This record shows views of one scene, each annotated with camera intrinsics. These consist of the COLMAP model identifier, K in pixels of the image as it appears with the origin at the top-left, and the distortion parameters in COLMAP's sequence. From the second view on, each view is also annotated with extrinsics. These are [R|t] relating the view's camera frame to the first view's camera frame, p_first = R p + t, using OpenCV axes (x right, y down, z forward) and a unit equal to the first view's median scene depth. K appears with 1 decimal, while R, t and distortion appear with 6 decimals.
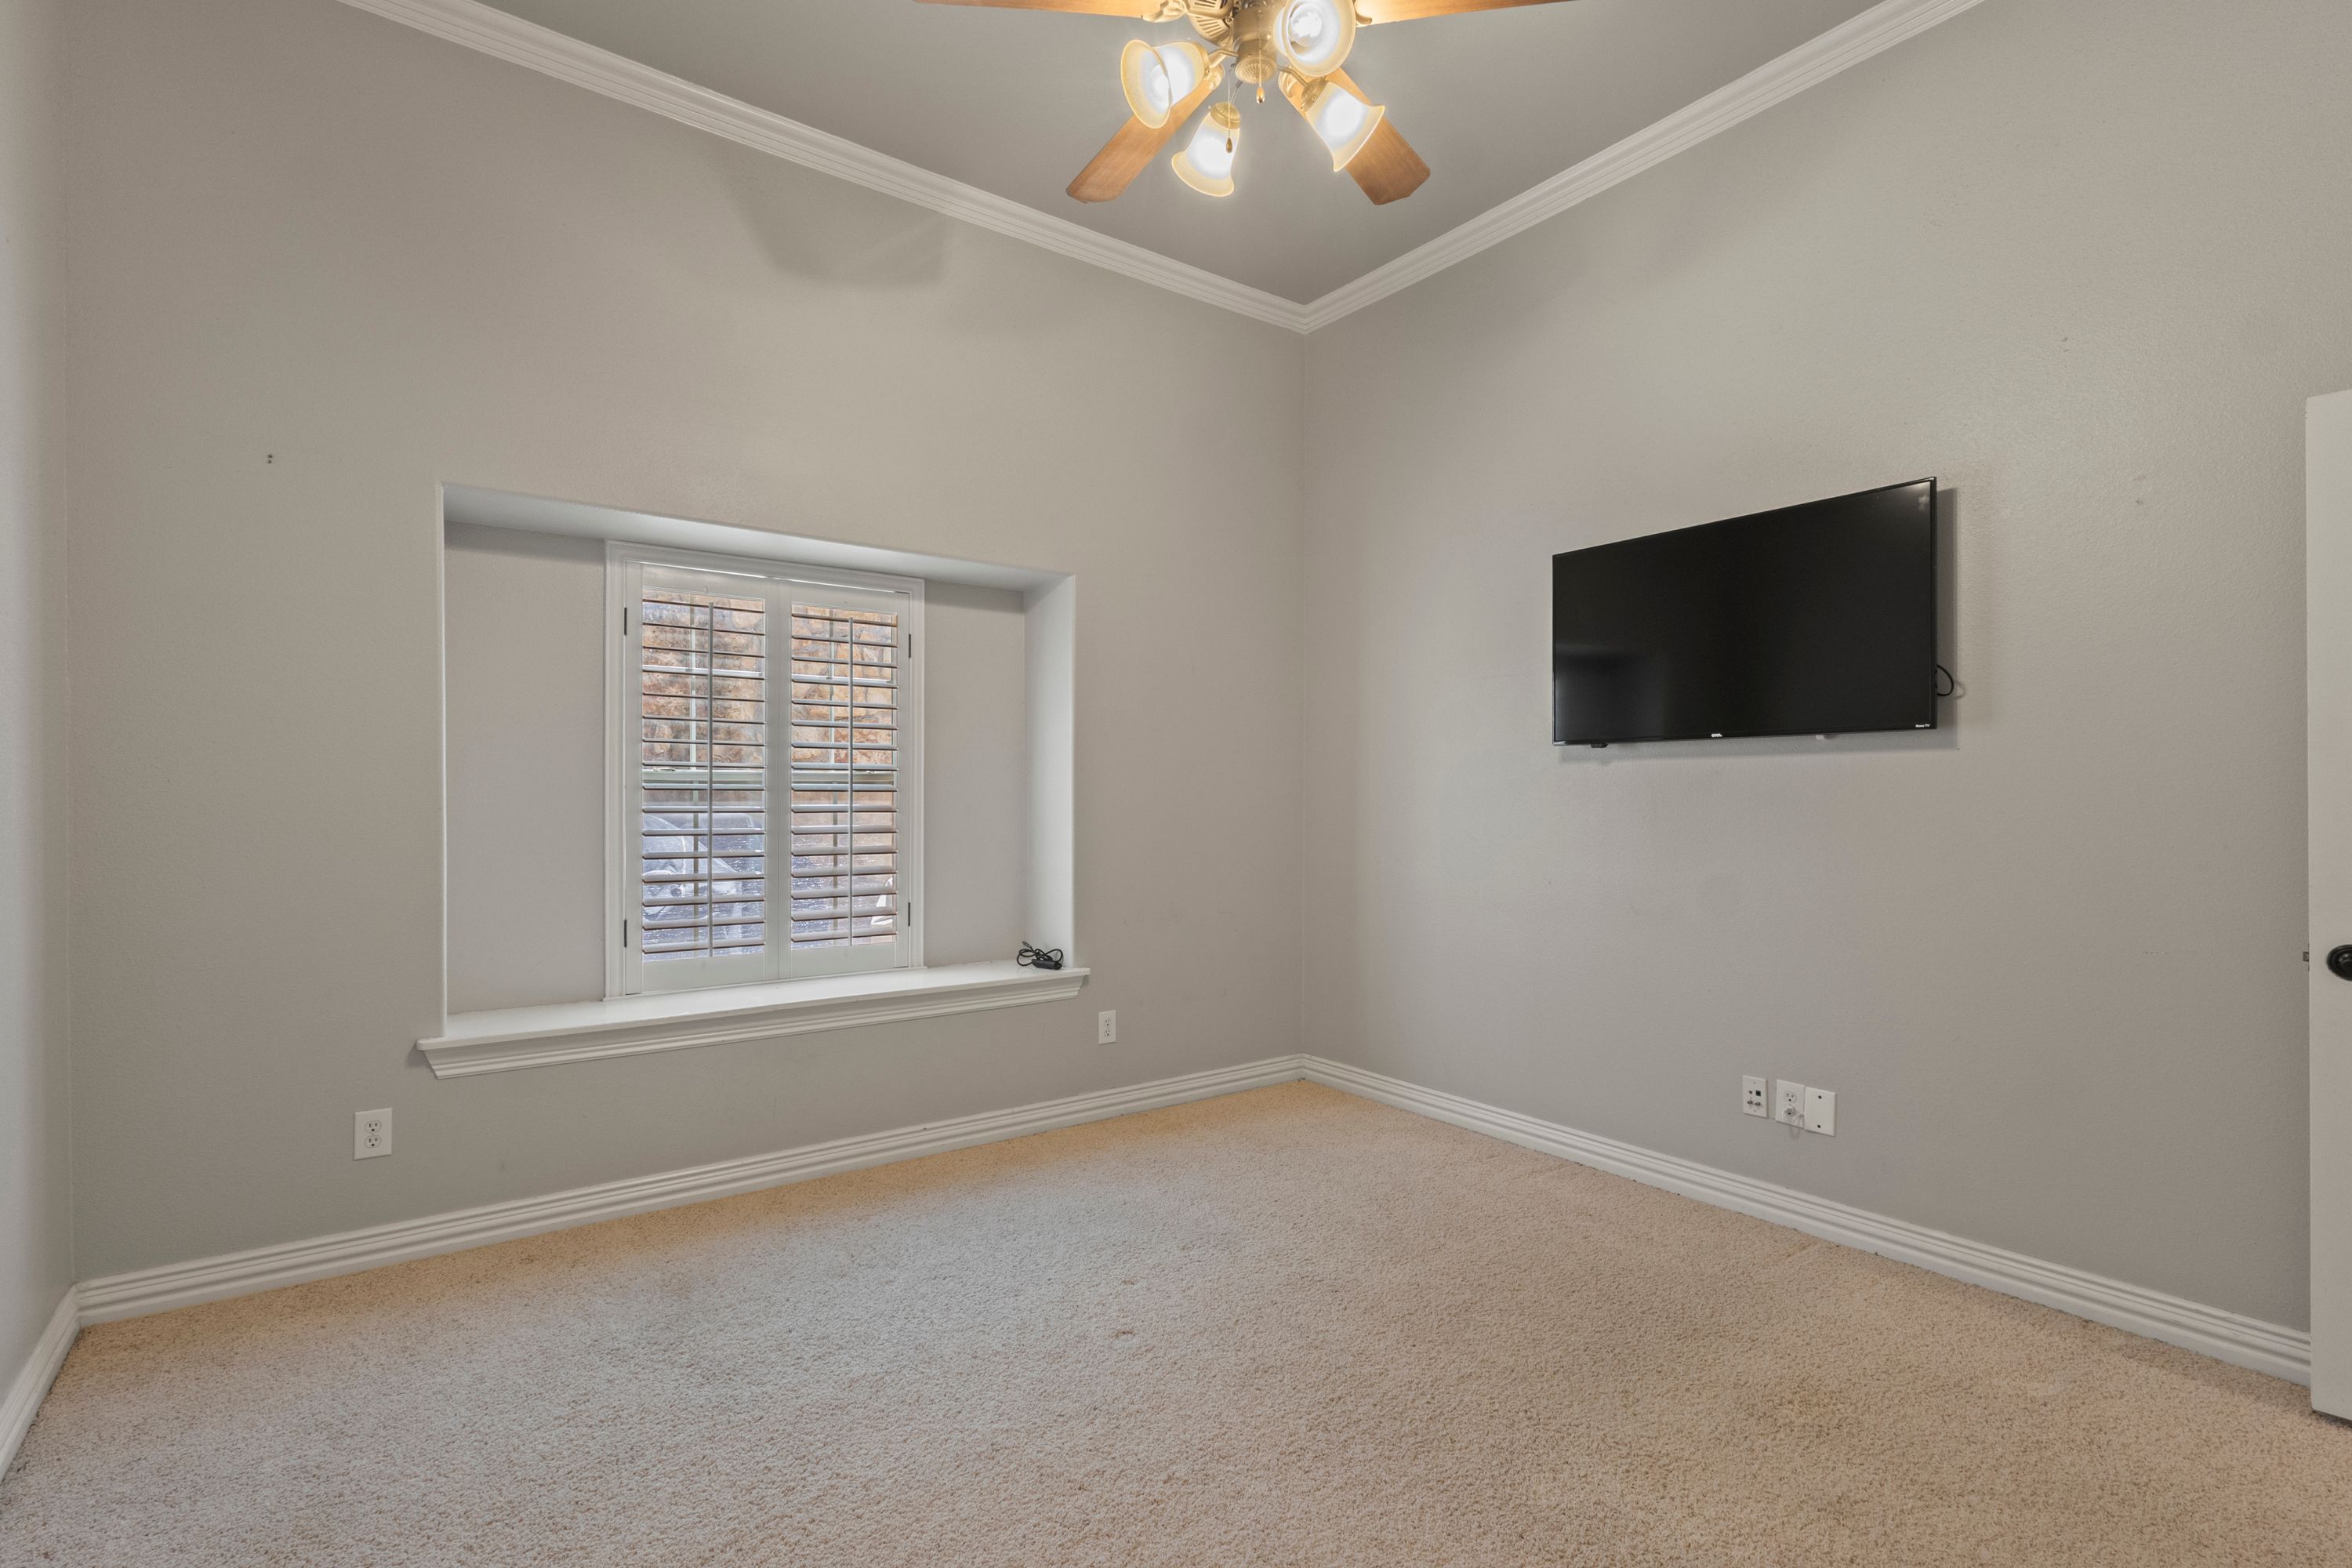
lens RADIAL K [[1084.1, 0, 1172.6], [0, 1084.1, 783.6], [0, 0, 1]] dist [-0.000480, 0.001966]
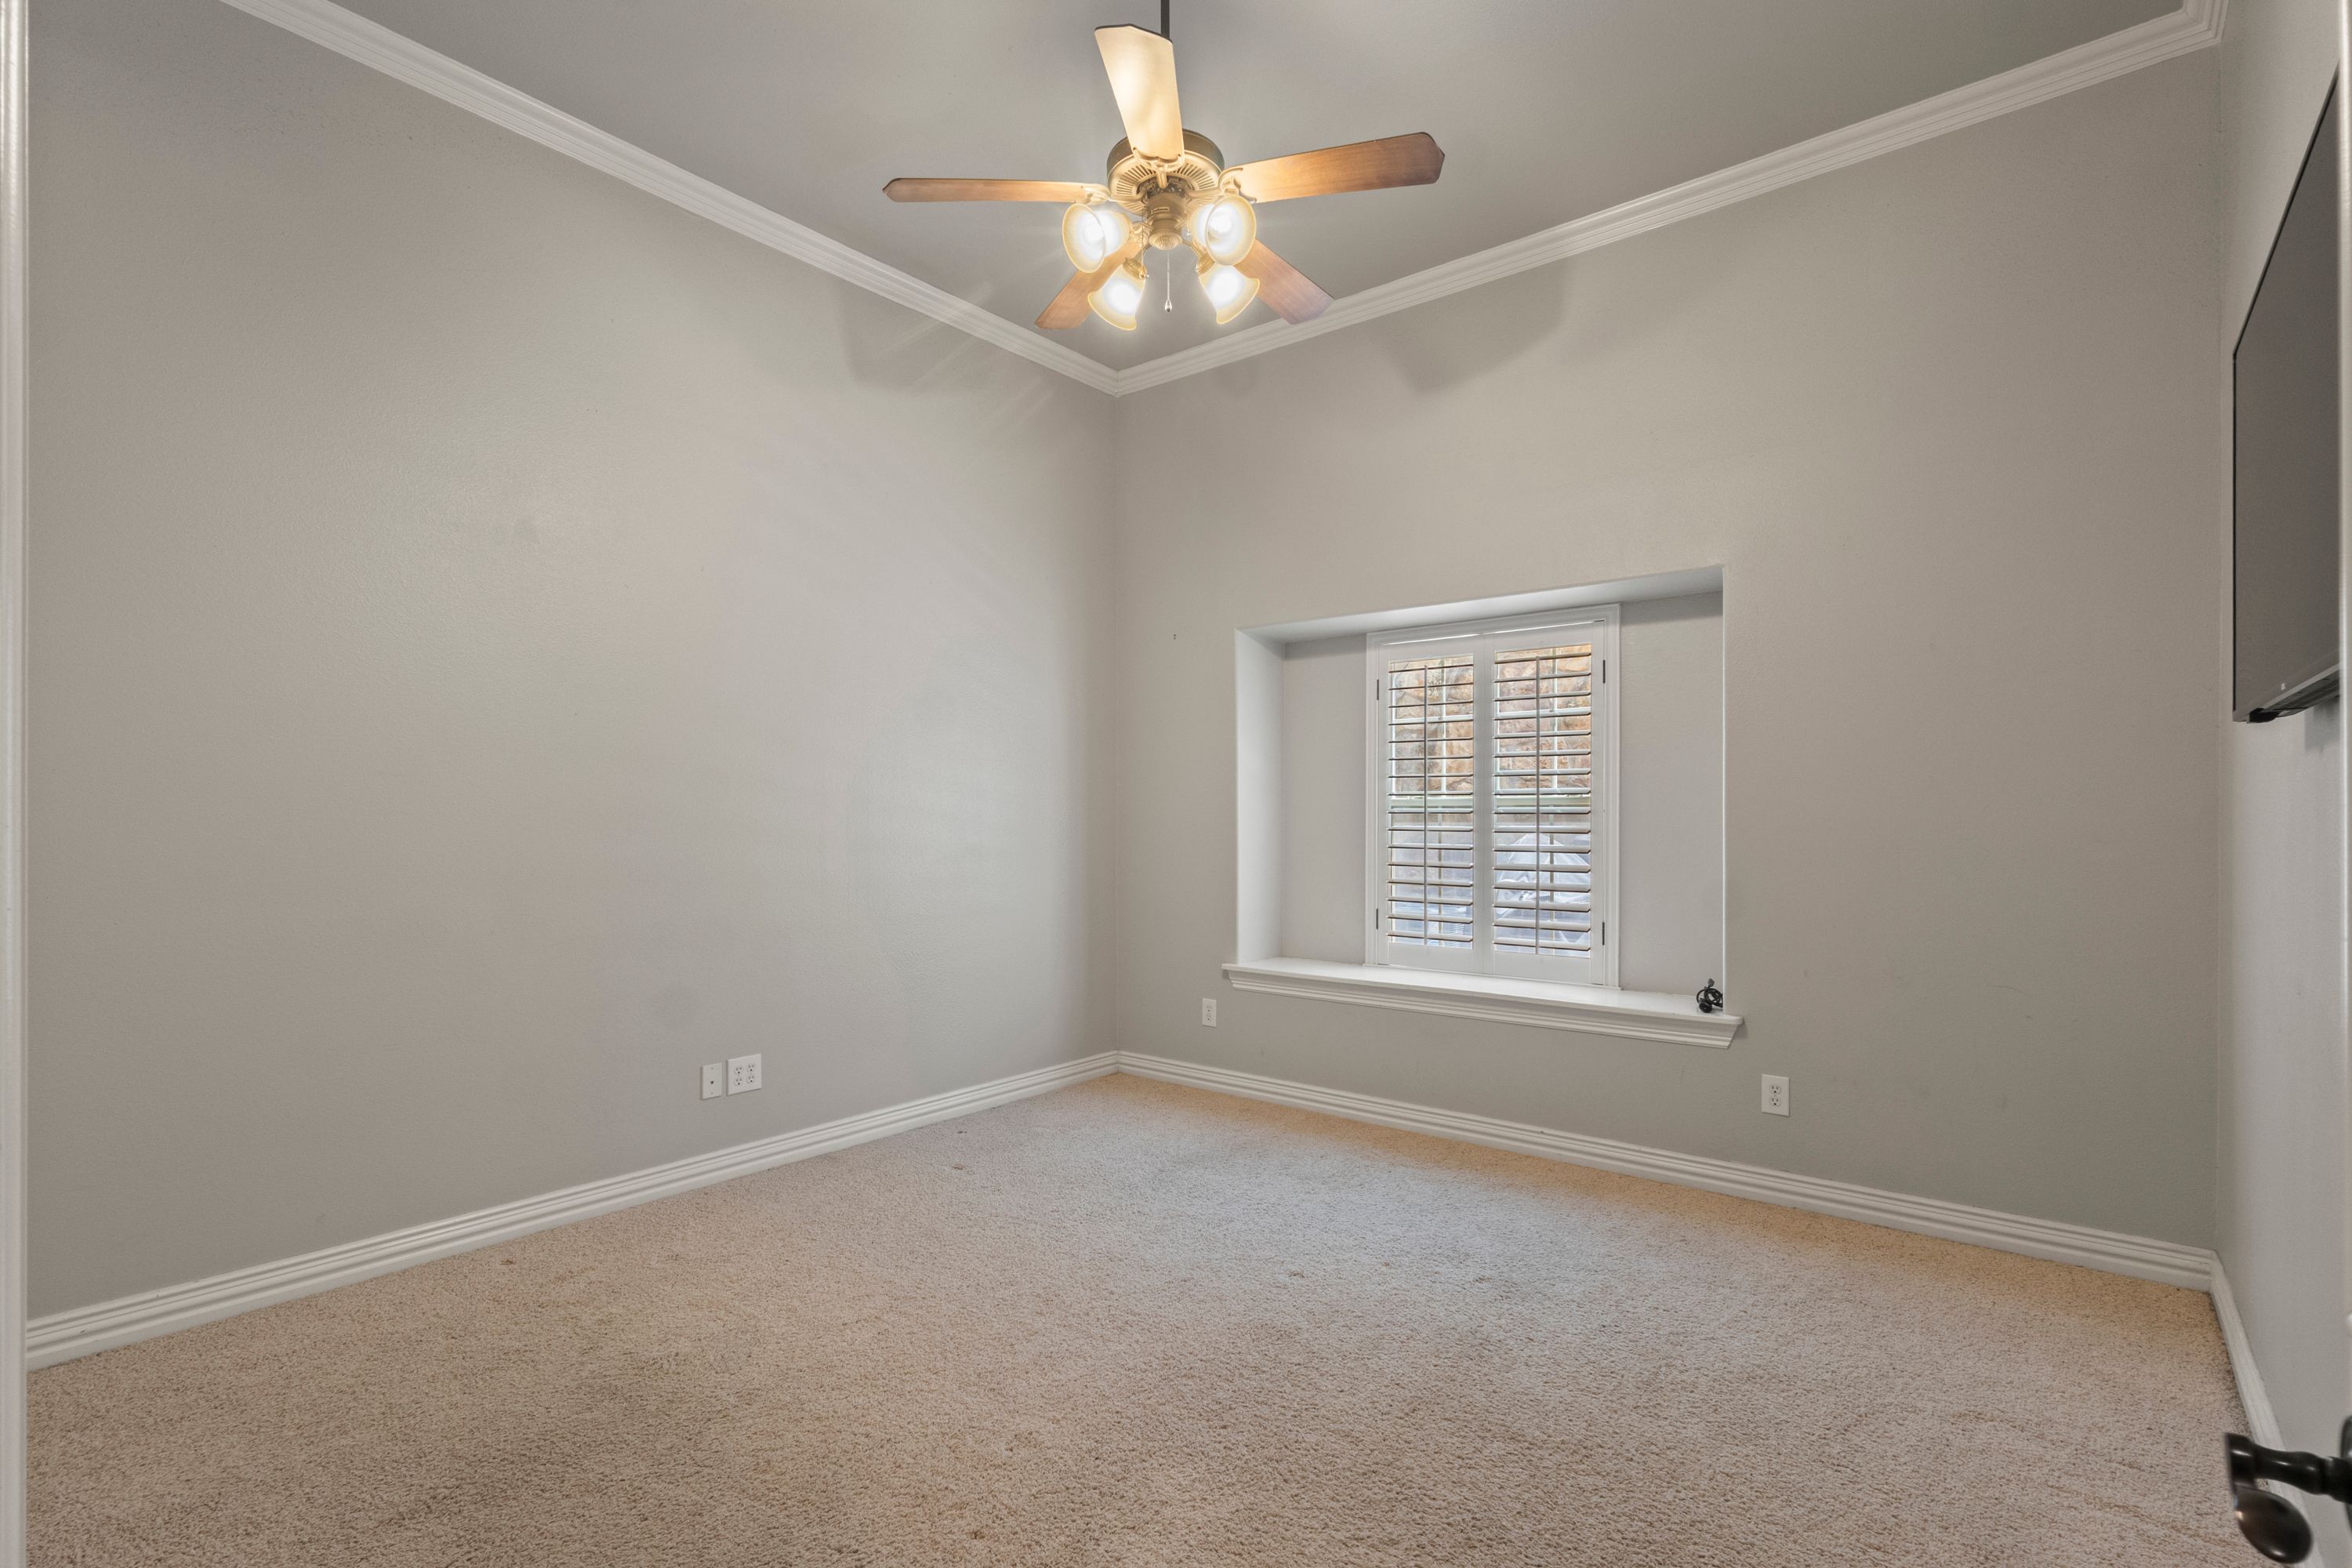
lens RADIAL K [[1084.1, 0, 1172.6], [0, 1084.1, 783.6], [0, 0, 1]] dist [-0.000480, 0.001966]
pose [[0.255900, -0.018845, -0.966519, 0.755938], [0.026558, 0.999570, -0.012458, -0.022440], [0.966338, -0.022481, 0.256291, 0.398447]]
